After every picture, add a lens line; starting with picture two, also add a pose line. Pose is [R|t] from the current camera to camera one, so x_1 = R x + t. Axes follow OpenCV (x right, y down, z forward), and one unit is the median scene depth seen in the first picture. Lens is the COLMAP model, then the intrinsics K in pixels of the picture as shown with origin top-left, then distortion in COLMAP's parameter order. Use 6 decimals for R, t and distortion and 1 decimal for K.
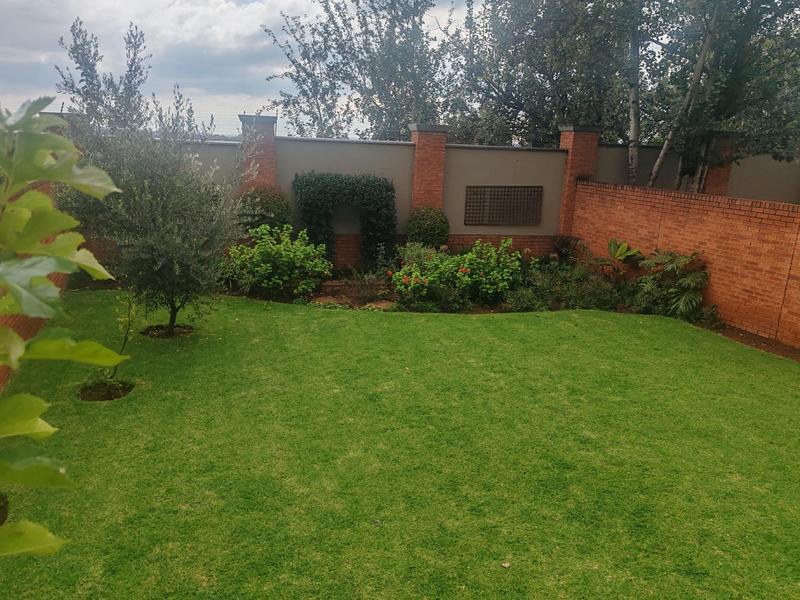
lens RADIAL K [[627.0, 0, 400.0], [0, 627.0, 300.0], [0, 0, 1]] dist [0.022285, -0.000499]
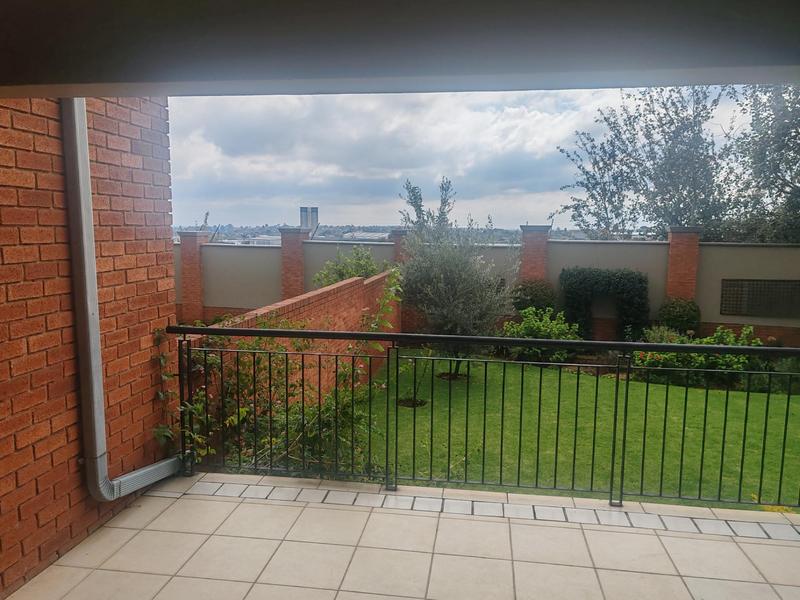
lens RADIAL K [[608.2, 0, 400.0], [0, 608.2, 300.0], [0, 0, 1]] dist [0.021154, -0.001471]
pose [[0.884247, 0.026335, -0.466277, 0.115003], [-0.091276, 0.988900, -0.117242, 0.033953], [0.458013, 0.146231, 0.876835, -0.205745]]
